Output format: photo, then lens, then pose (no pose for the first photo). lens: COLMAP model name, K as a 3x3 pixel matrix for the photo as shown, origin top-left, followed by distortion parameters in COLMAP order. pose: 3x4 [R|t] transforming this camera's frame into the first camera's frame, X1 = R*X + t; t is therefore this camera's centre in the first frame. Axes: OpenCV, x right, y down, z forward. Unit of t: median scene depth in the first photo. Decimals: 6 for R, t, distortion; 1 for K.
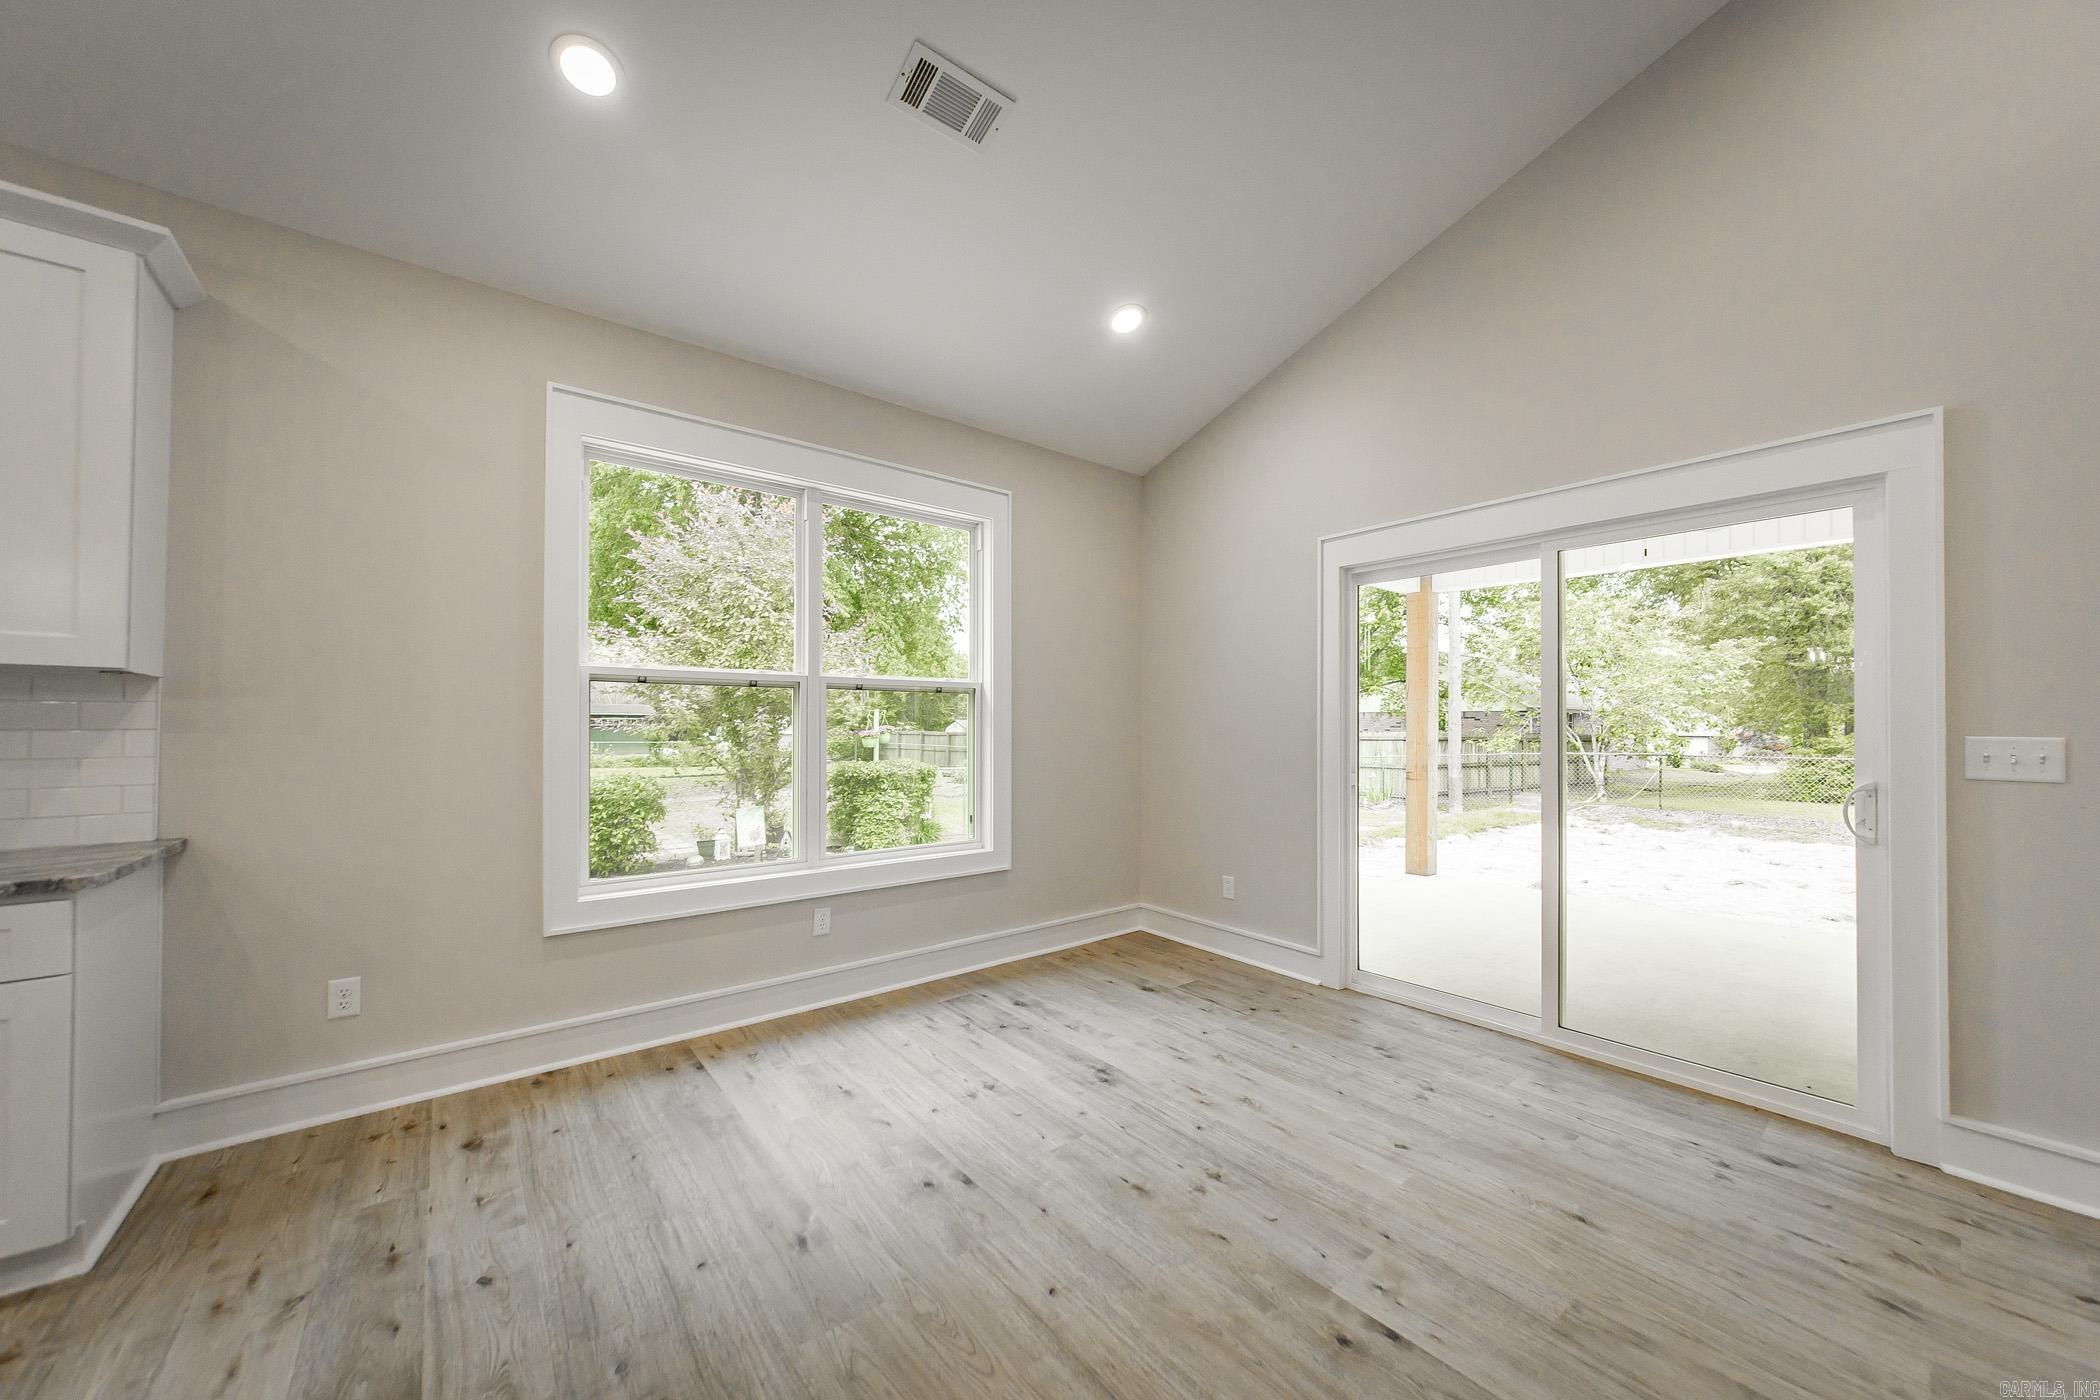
lens RADIAL K [[751.1, 0, 1064.1], [0, 751.1, 719.0], [0, 0, 1]] dist [-0.008431, 0.001769]
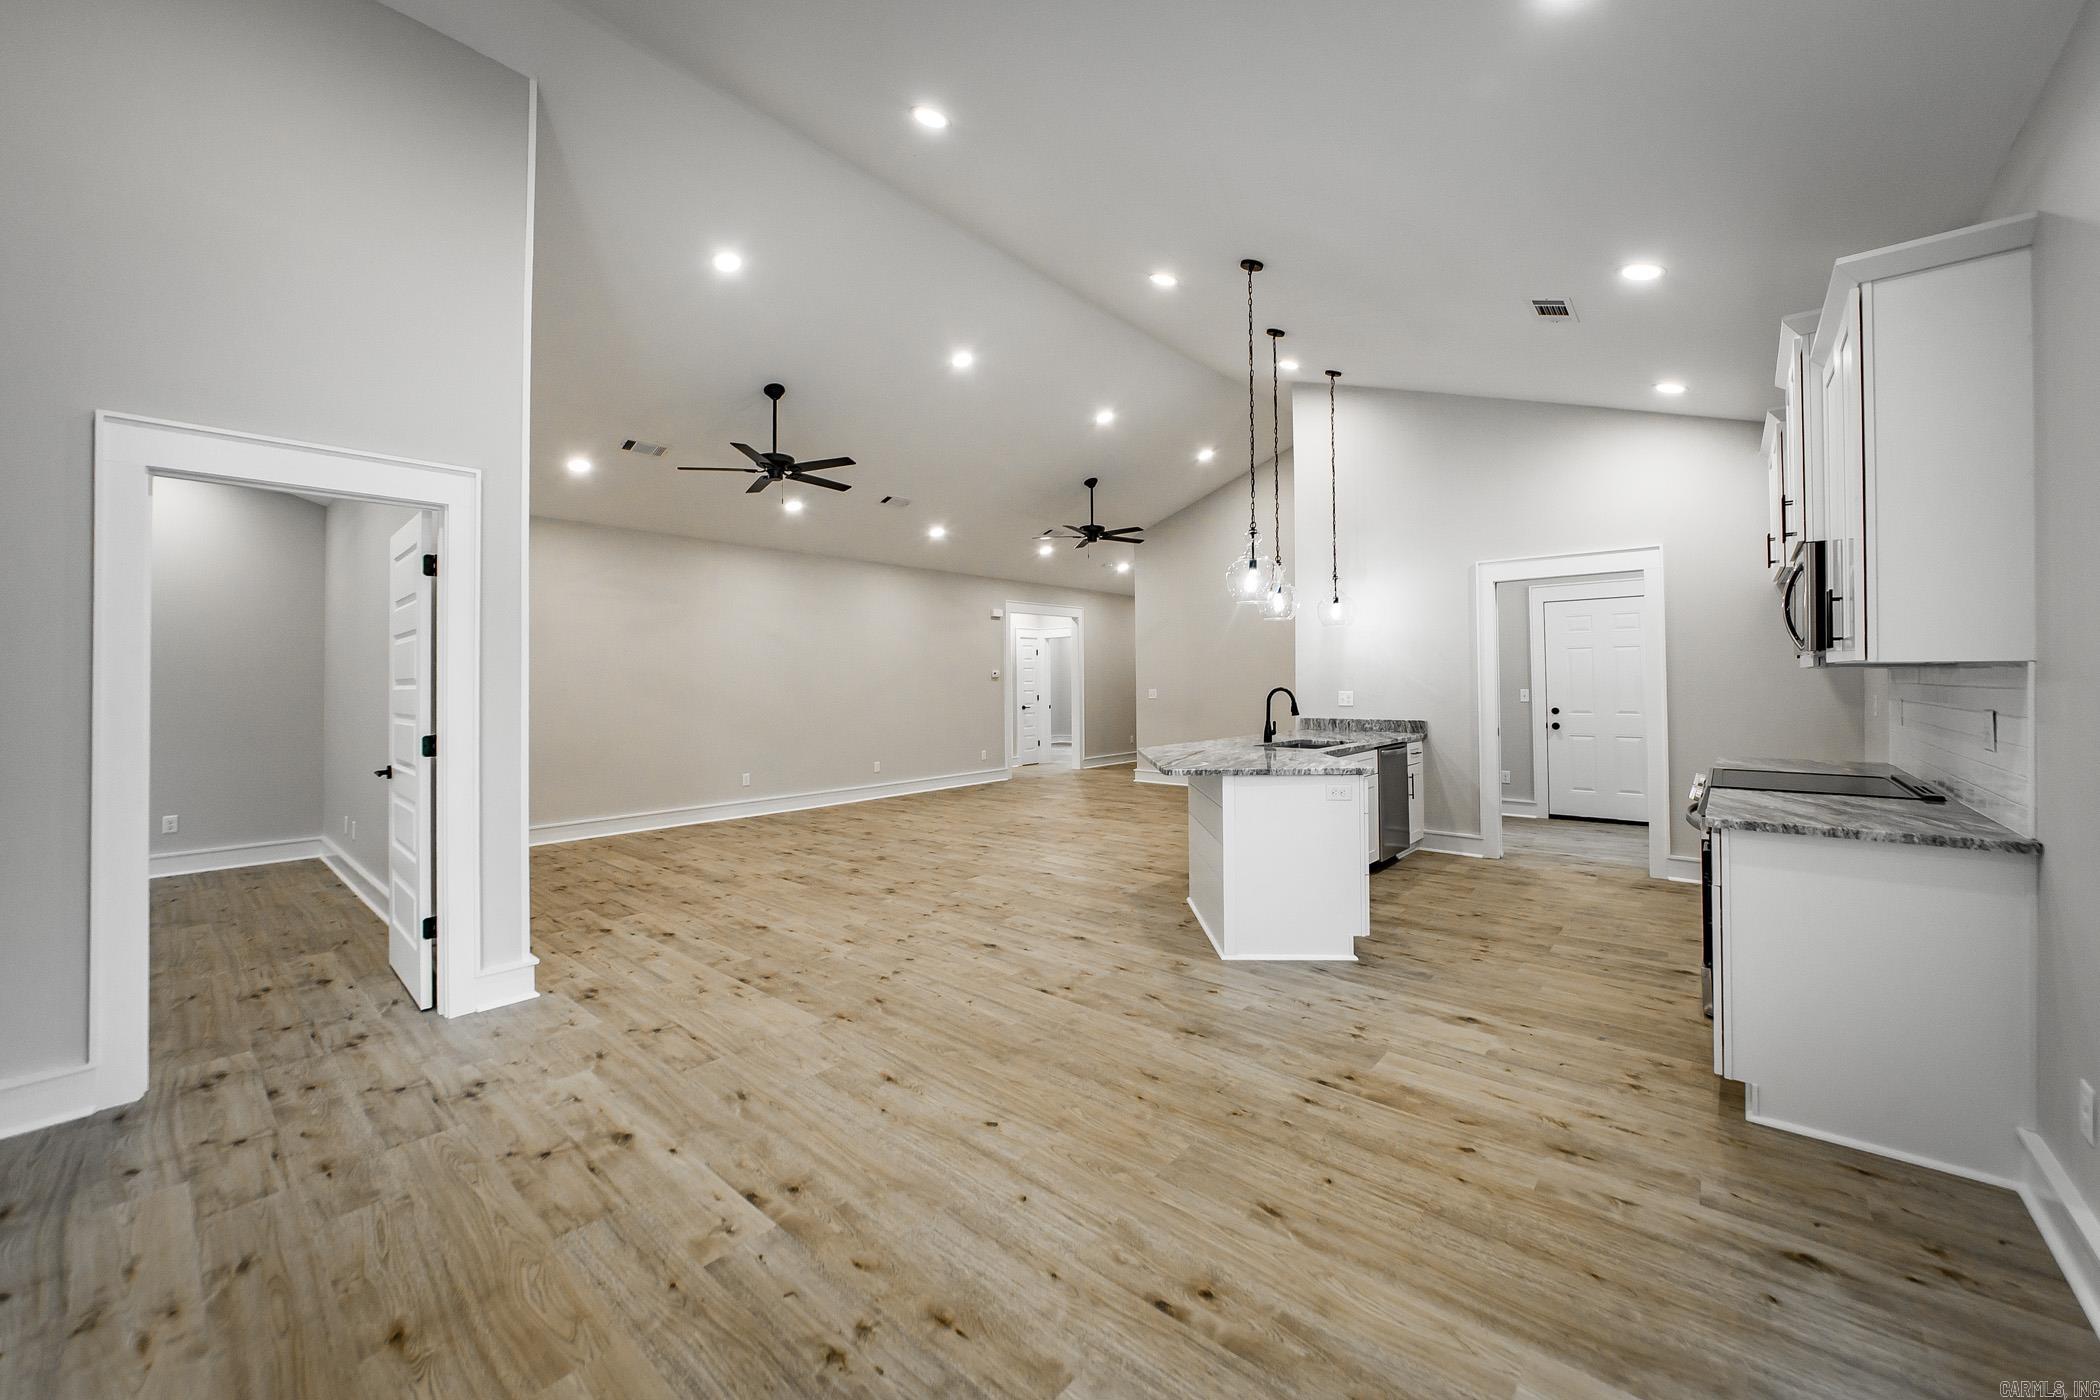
lens RADIAL K [[804.0, 0, 1034.3], [0, 804.0, 670.2], [0, 0, 1]] dist [-0.009858, -0.000234]
pose [[-0.986552, 0.000292, -0.163450, 0.068656], [0.004440, 0.999677, -0.025015, -0.012324], [0.163390, -0.025404, -0.986234, 0.894969]]
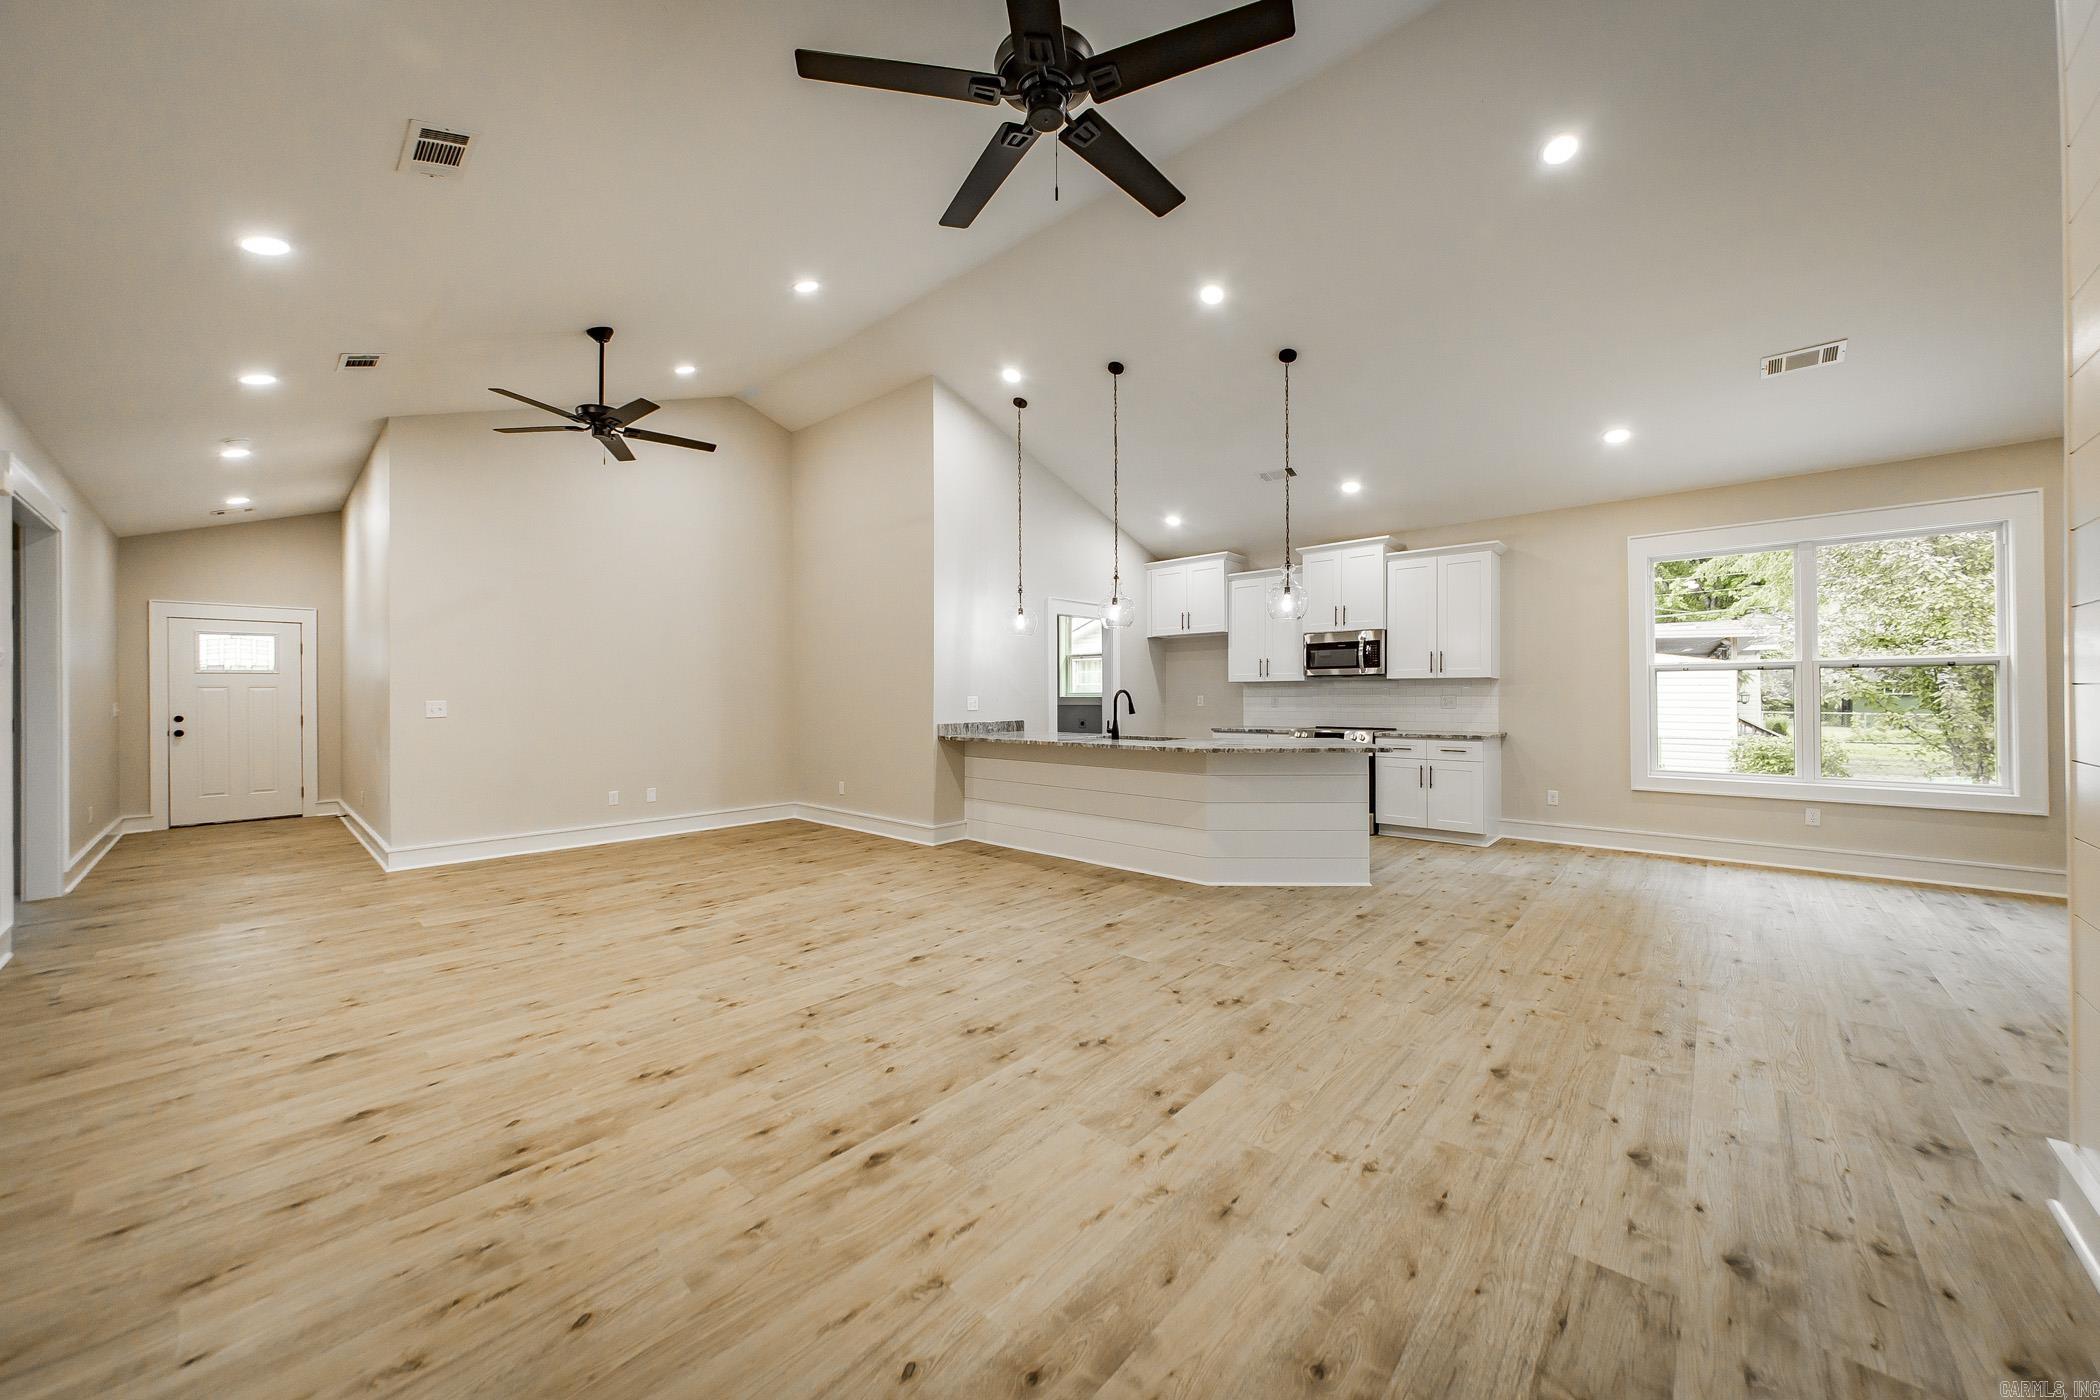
lens RADIAL K [[751.1, 0, 1059.6], [0, 751.1, 696.8], [0, 0, 1]] dist [-0.008431, 0.001769]
pose [[0.158003, -0.005116, -0.987425, 0.775749], [0.014553, 0.999890, -0.002852, -0.000312], [0.987331, -0.013919, 0.158060, -0.640424]]
